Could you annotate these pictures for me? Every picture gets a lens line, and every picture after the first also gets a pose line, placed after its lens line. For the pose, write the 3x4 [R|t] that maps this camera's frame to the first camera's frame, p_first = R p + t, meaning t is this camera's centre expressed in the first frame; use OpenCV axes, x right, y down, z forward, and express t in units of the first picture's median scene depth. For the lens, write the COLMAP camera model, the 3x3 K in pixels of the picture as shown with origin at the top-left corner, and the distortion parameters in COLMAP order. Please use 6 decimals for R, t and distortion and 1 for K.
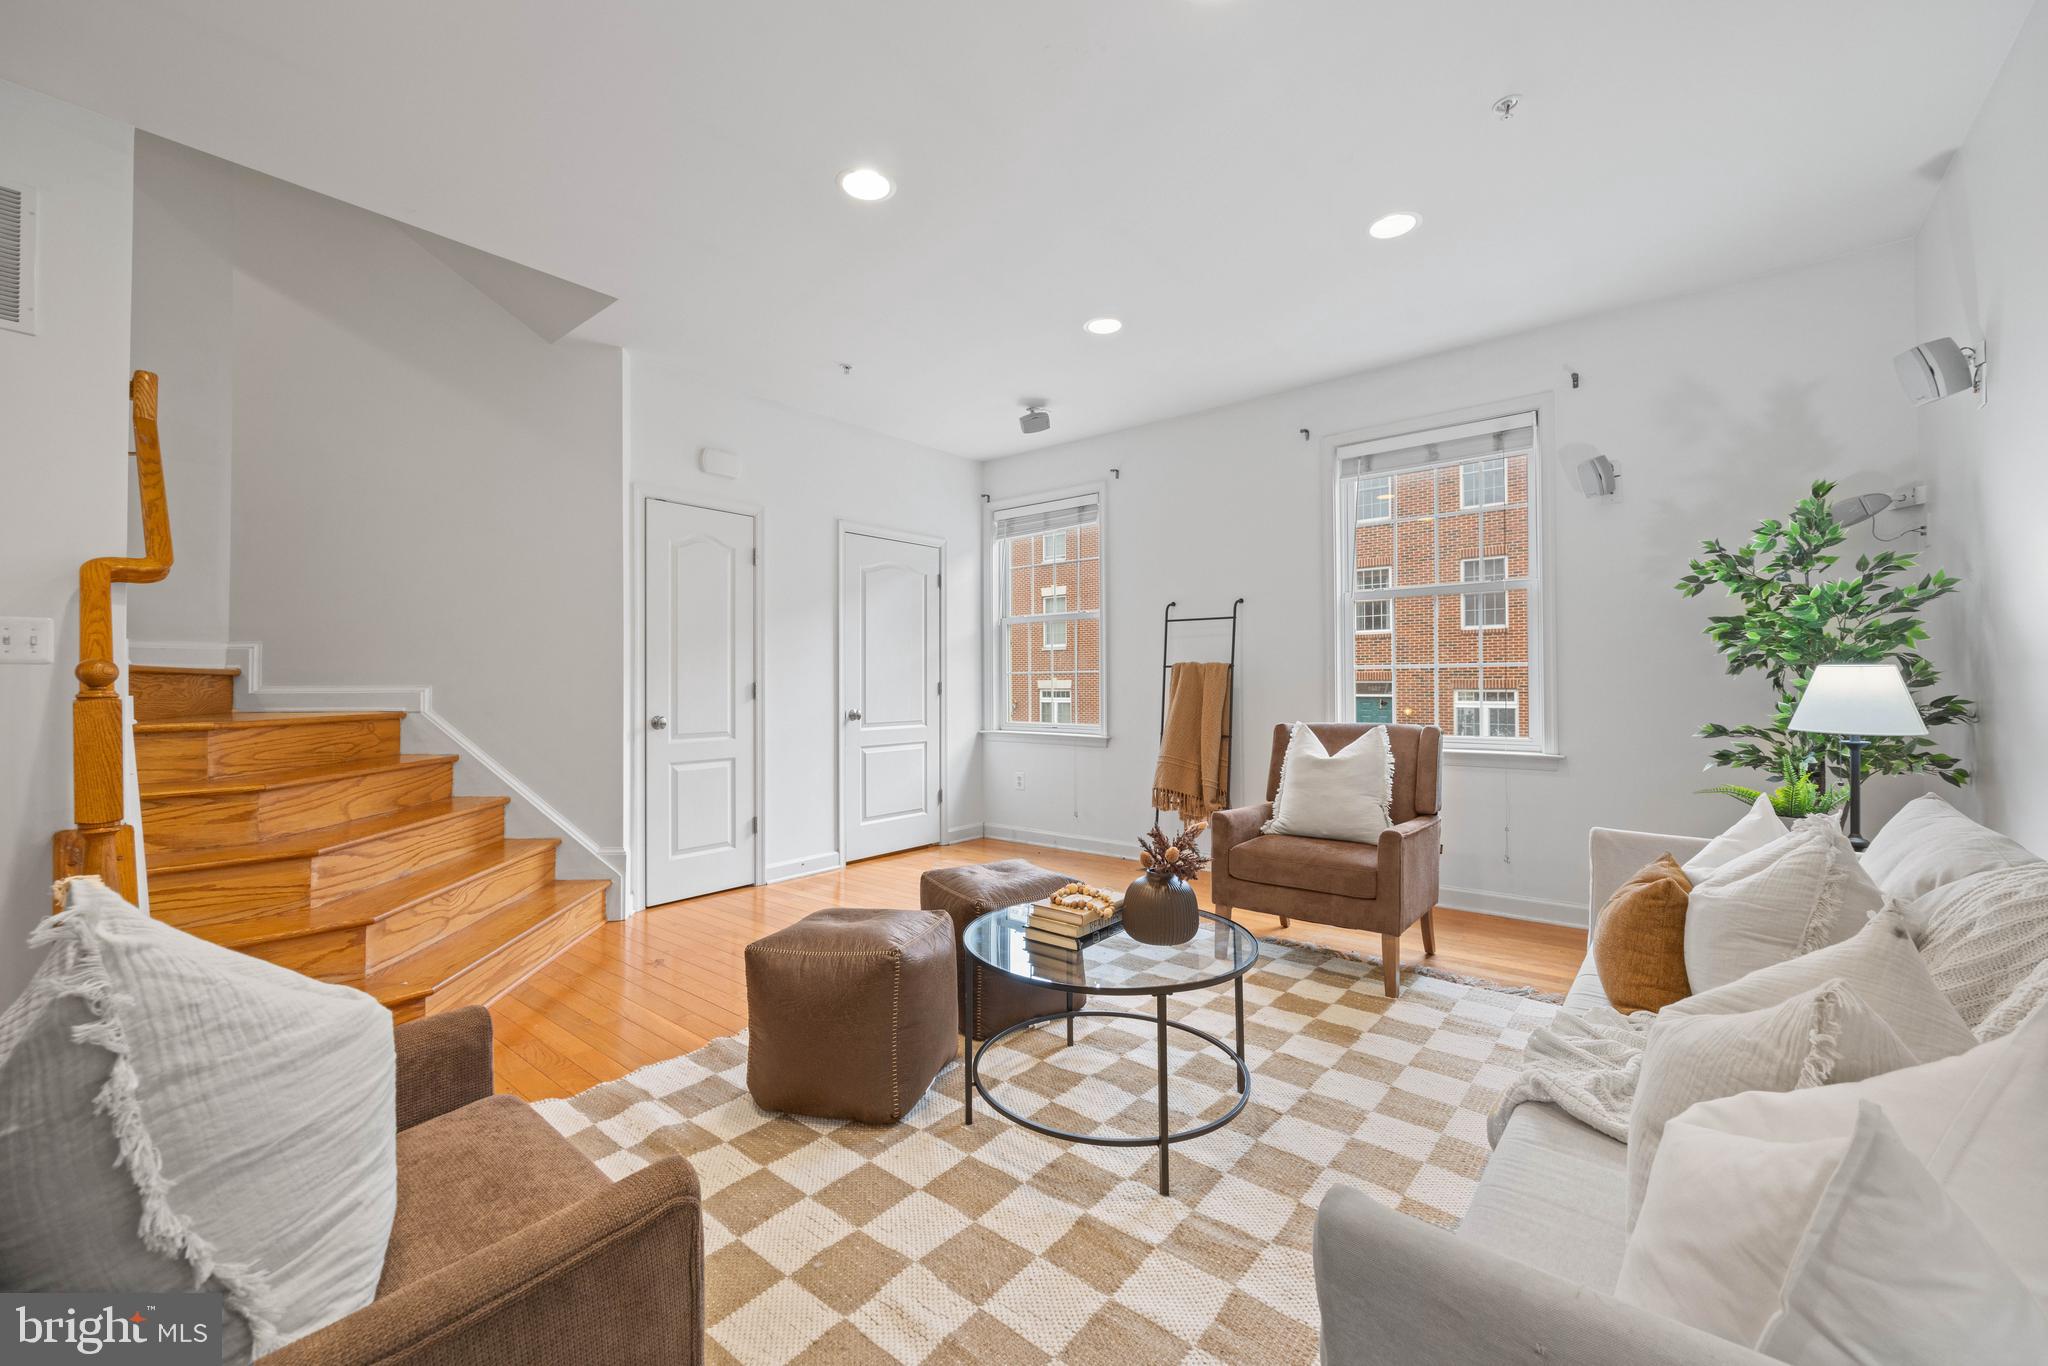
lens RADIAL K [[808.2, 0, 1024.0], [0, 808.2, 683.0], [0, 0, 1]] dist [-0.001419, -0.000108]
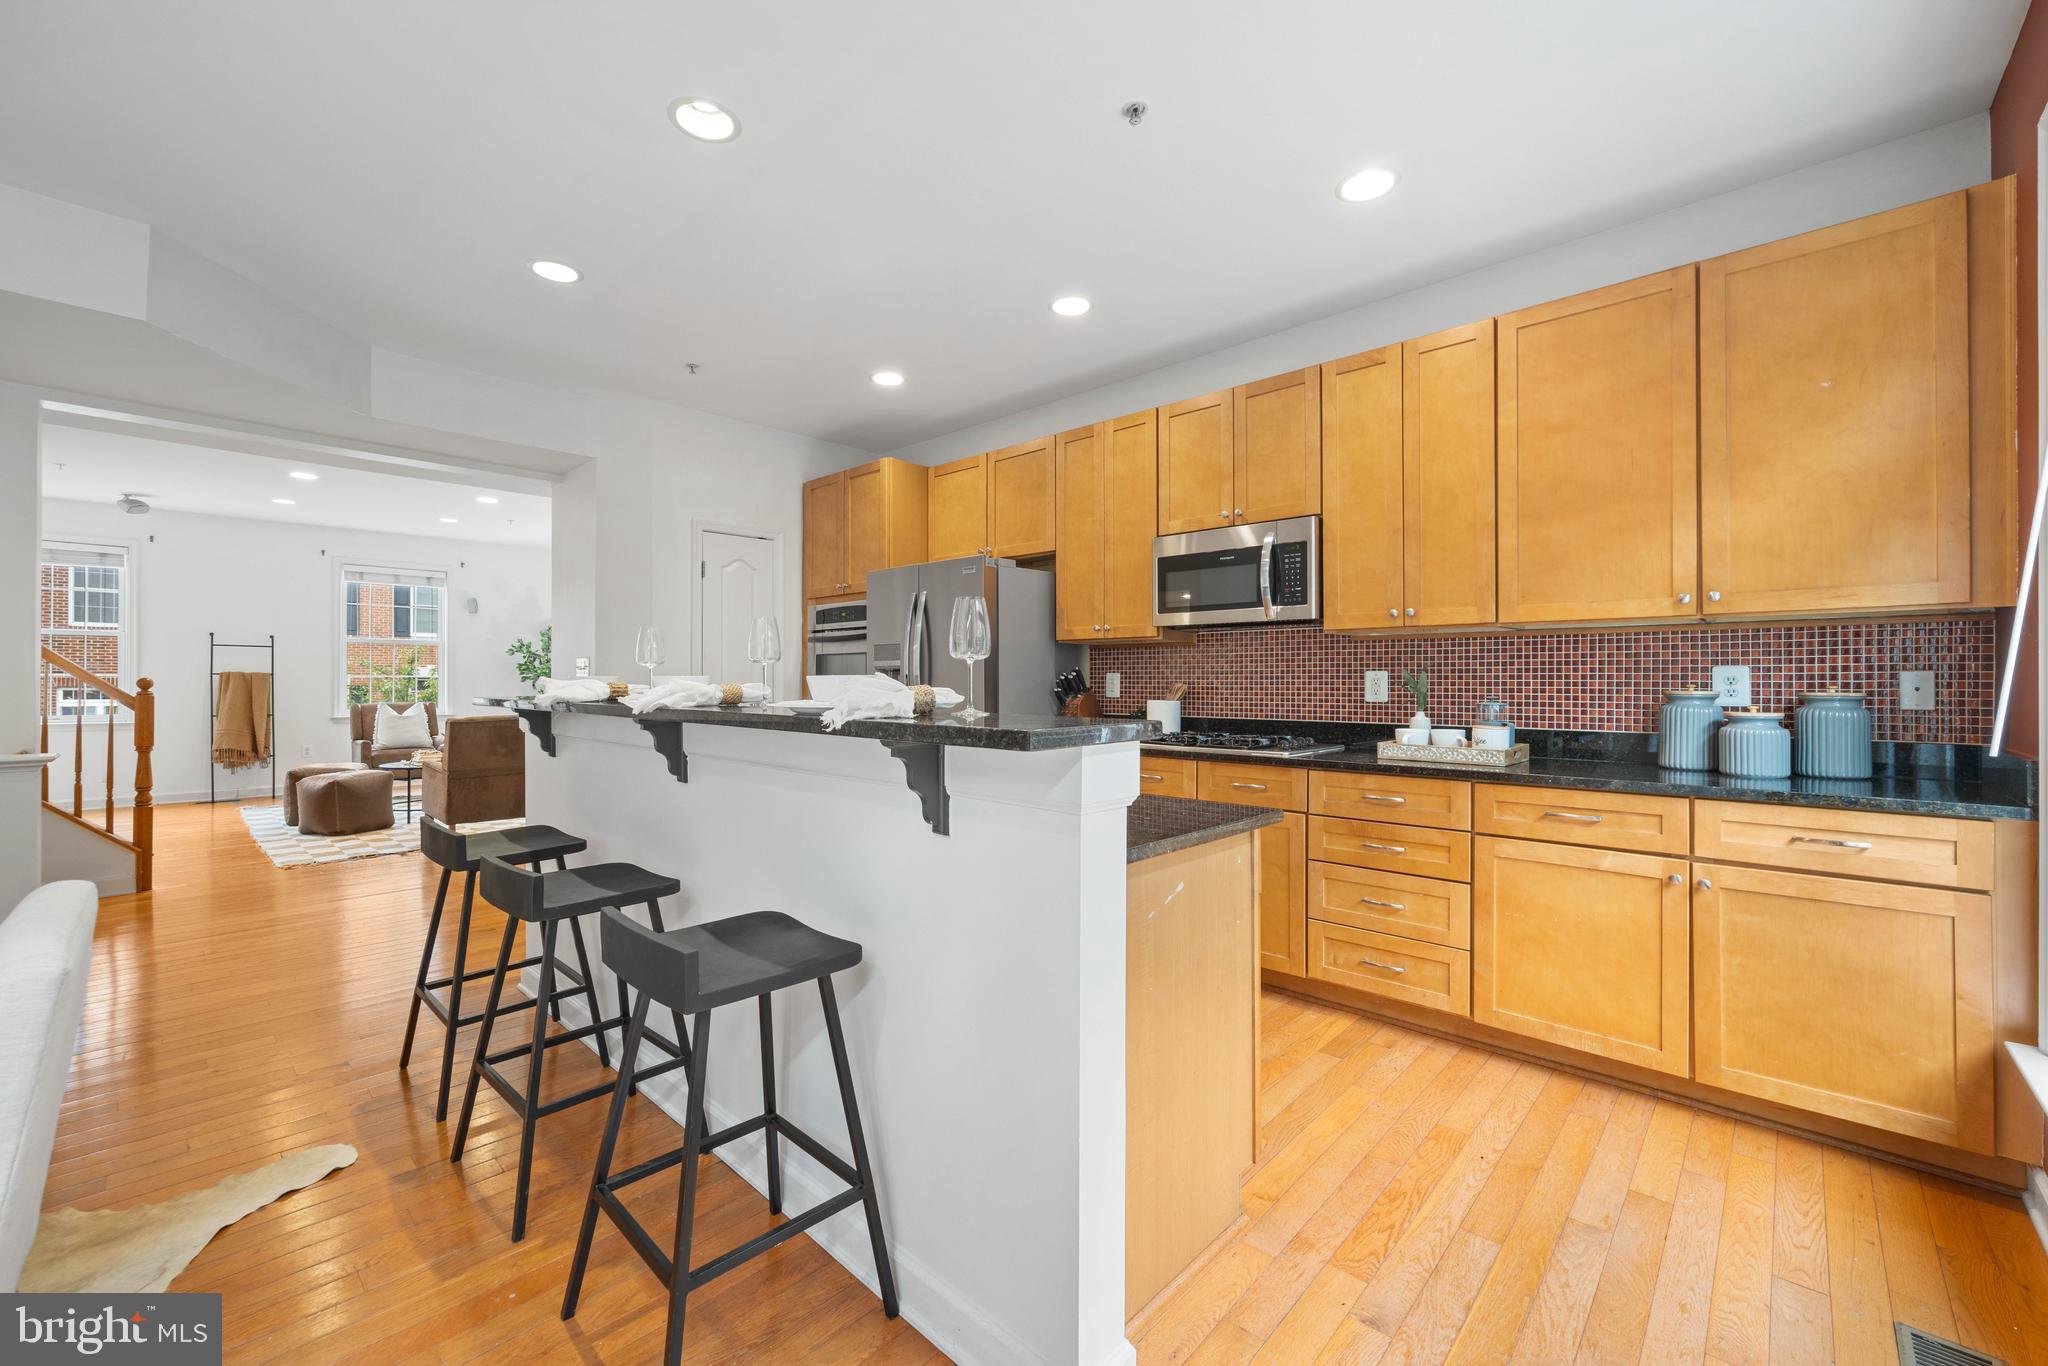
lens RADIAL K [[824.0, 0, 1014.5], [0, 824.0, 681.9], [0, 0, 1]] dist [-0.002507, 0.000158]
pose [[0.072426, -0.005886, 0.997356, -1.805888], [-0.001332, 0.999981, 0.005998, -0.024377], [-0.997373, -0.001763, 0.072417, -0.925114]]
